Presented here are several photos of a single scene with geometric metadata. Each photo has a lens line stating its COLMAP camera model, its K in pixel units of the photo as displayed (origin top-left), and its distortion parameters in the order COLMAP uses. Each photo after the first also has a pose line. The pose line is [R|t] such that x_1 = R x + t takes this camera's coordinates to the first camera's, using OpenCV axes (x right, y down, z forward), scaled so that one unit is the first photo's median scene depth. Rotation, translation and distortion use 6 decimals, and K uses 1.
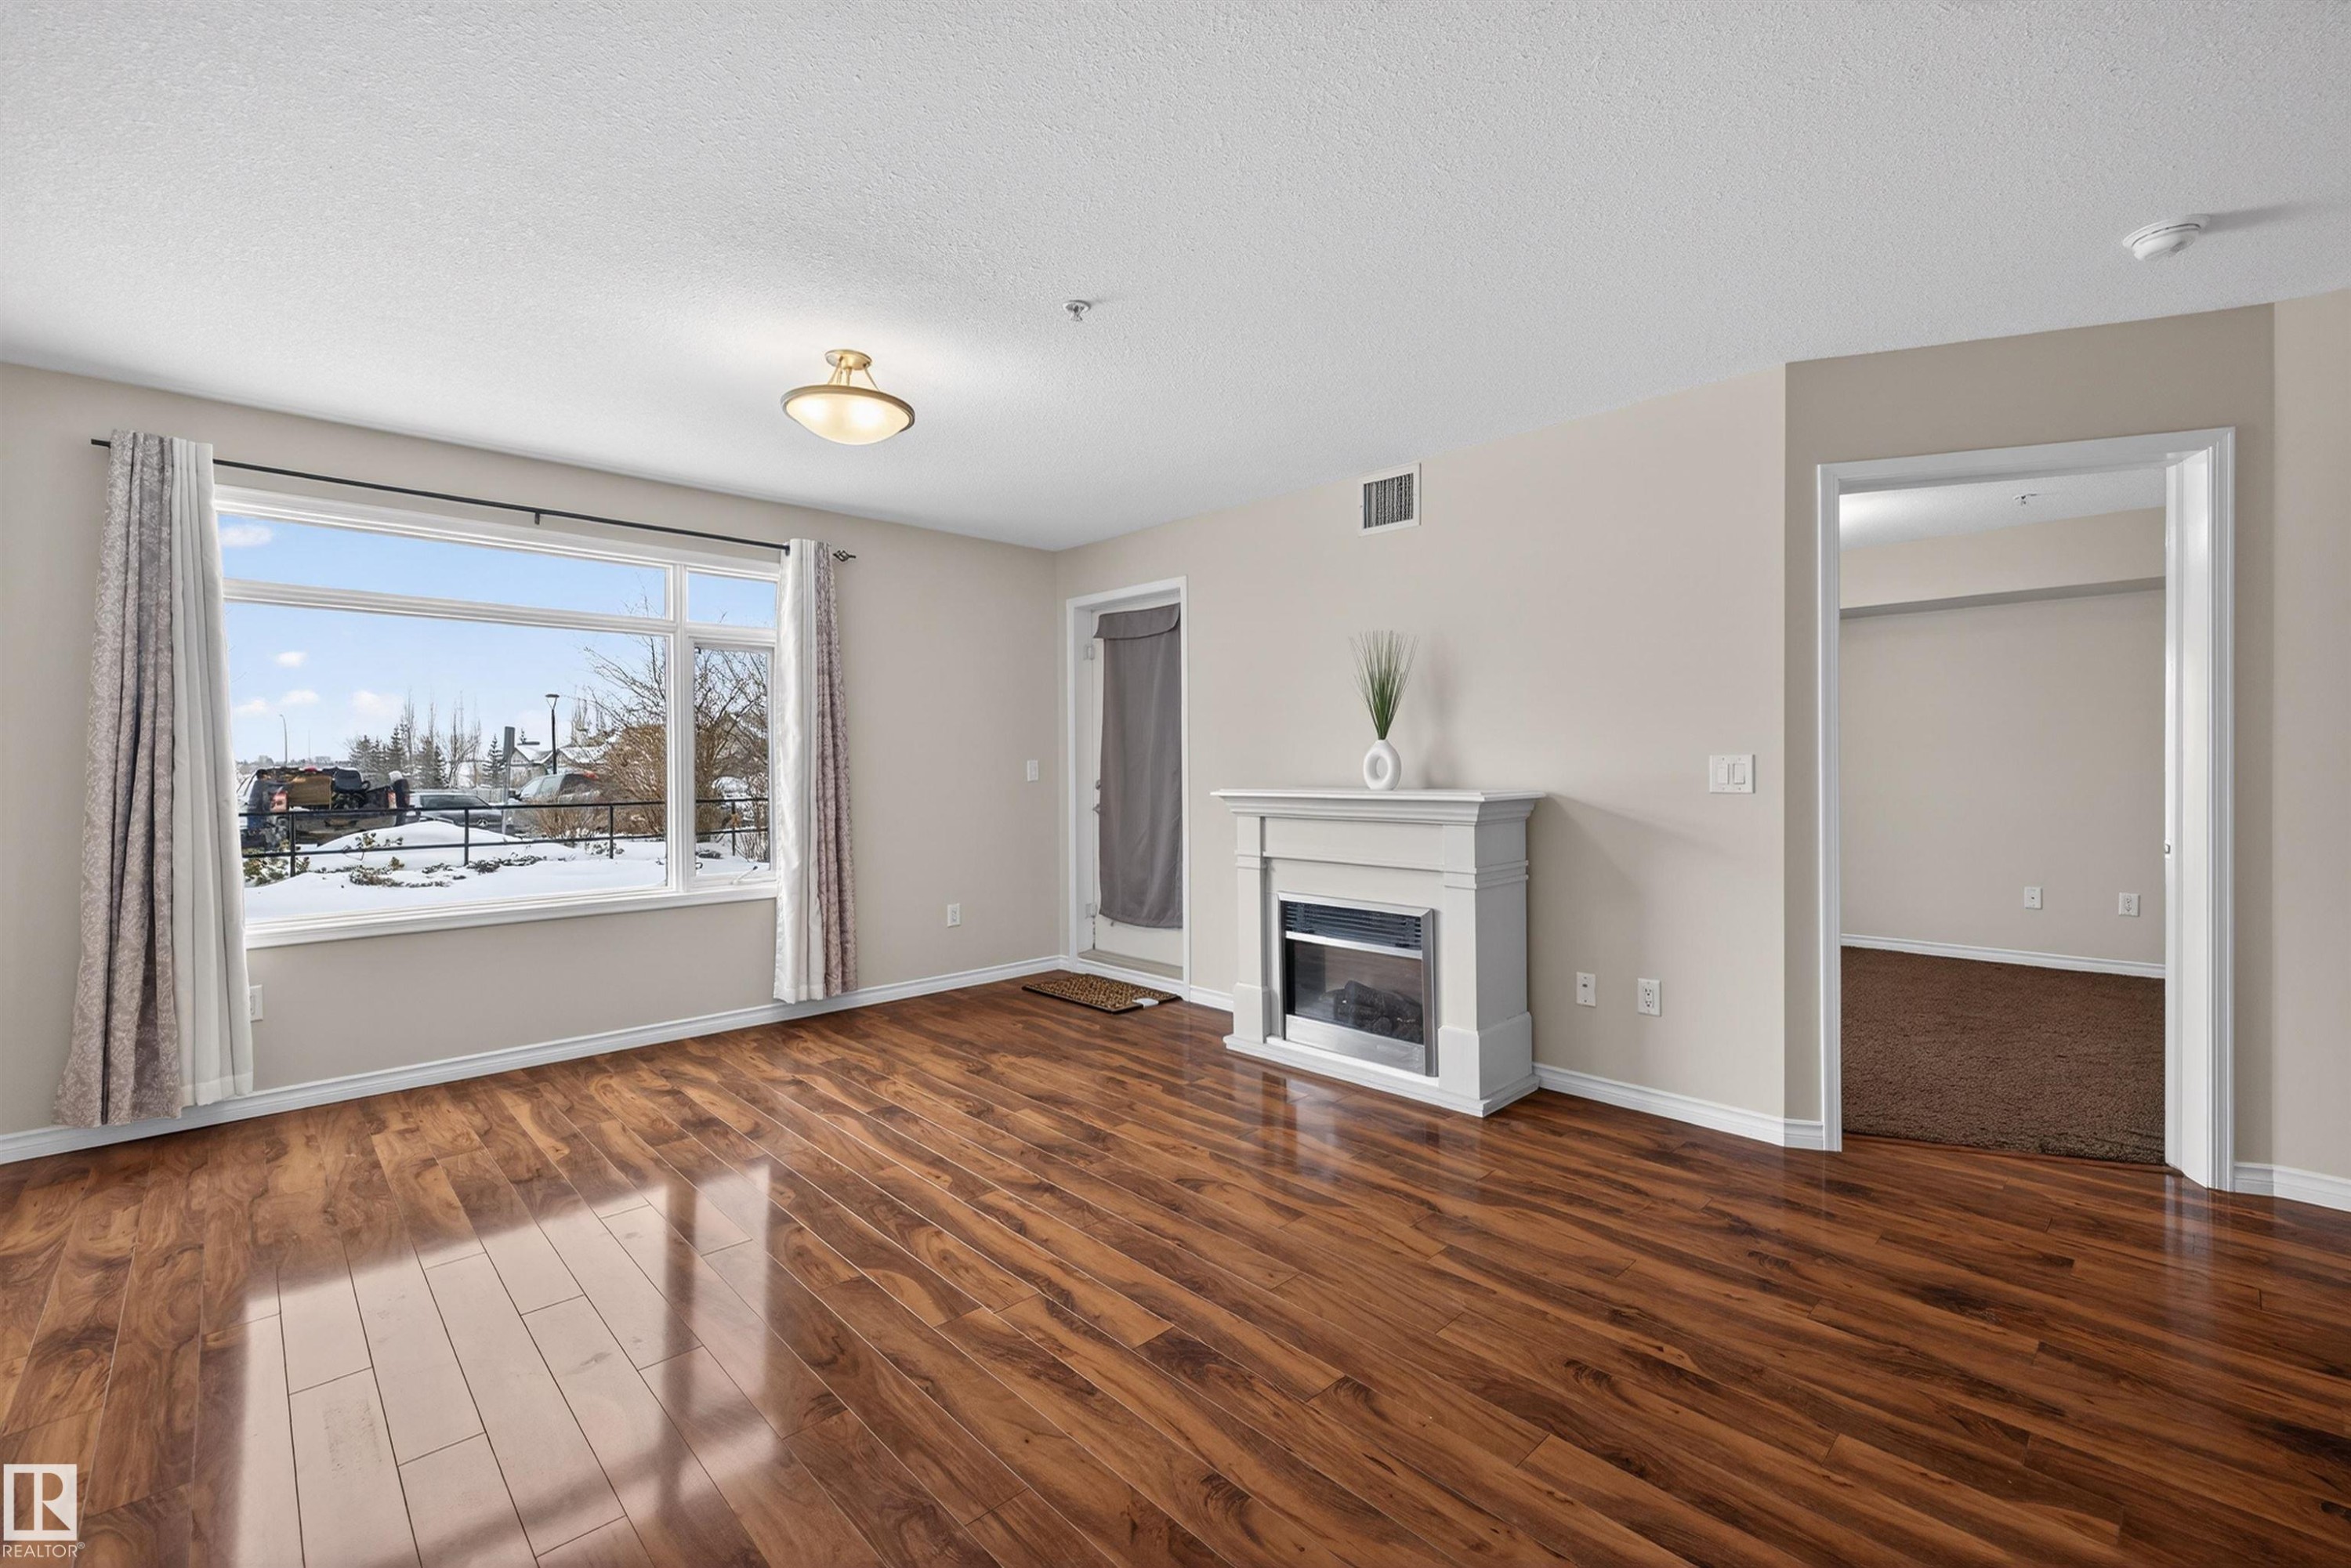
lens RADIAL K [[988.8, 0, 1162.4], [0, 988.8, 790.5], [0, 0, 1]] dist [0.011598, -0.000150]
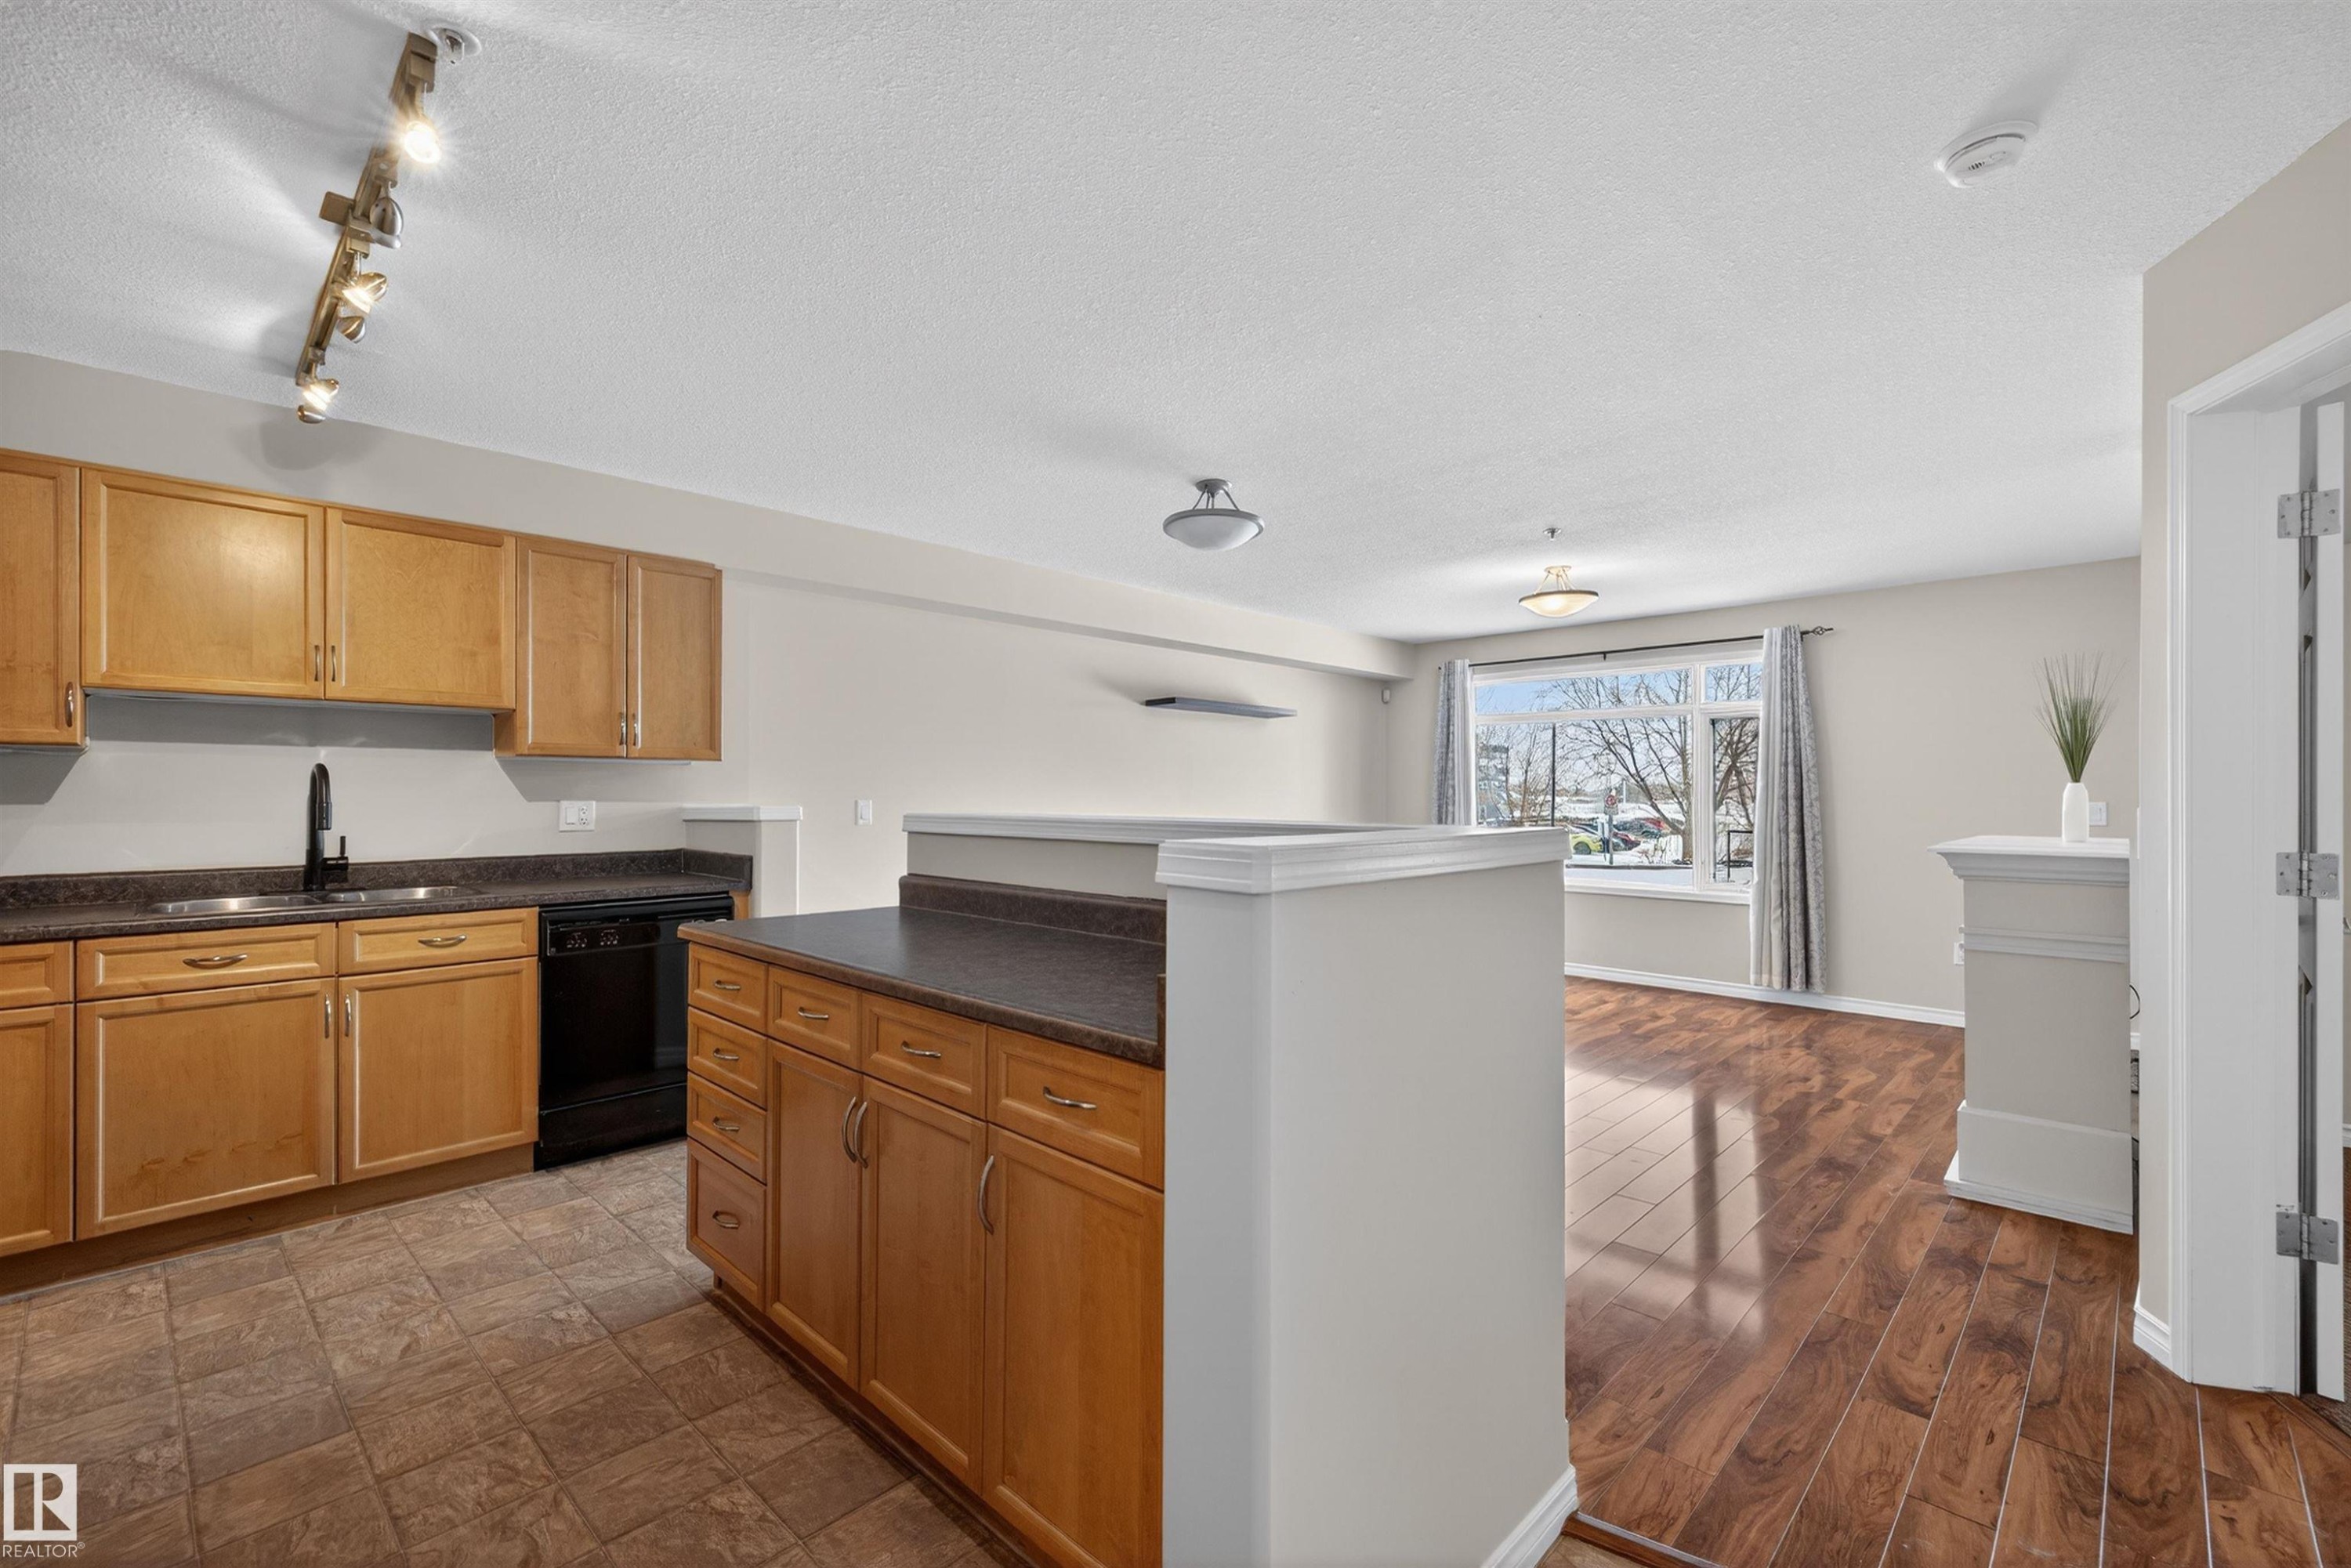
lens RADIAL K [[988.8, 0, 1162.4], [0, 988.8, 790.5], [0, 0, 1]] dist [0.011598, -0.000150]
pose [[0.037070, 0.000946, -0.999312, 1.213728], [-0.029873, 0.999554, -0.000162, -0.025649], [0.998866, 0.029858, 0.037082, 0.219915]]
